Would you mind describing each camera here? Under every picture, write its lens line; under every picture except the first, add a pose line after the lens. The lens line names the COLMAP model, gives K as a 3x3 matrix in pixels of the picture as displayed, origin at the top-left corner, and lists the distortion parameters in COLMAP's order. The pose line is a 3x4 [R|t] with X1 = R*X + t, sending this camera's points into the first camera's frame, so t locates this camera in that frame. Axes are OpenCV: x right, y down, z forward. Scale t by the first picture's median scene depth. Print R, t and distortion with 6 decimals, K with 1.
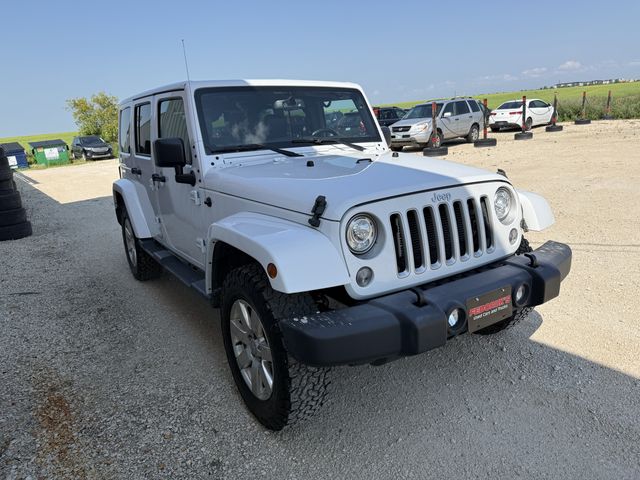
lens RADIAL K [[446.7, 0, 320.0], [0, 446.7, 240.0], [0, 0, 1]] dist [0.054966, -0.000956]
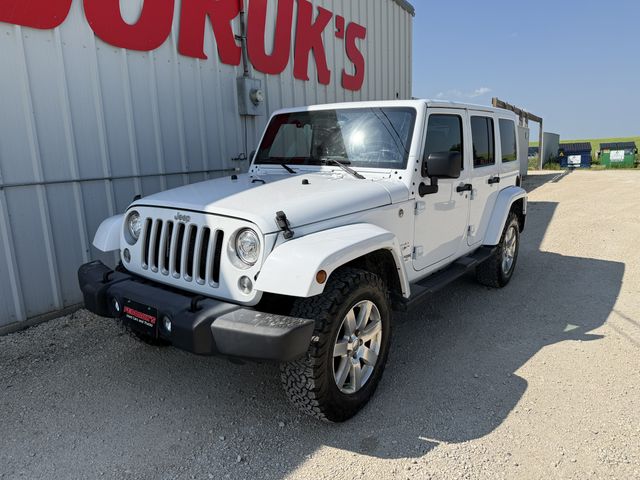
lens RADIAL K [[453.5, 0, 315.3], [0, 453.5, 236.2], [0, 0, 1]] dist [0.044482, -0.067725]
pose [[0.360899, 0.237503, -0.901856, 1.060016], [-0.241716, 0.957805, 0.155509, -0.228531], [0.900736, 0.161870, 0.403079, 0.621539]]
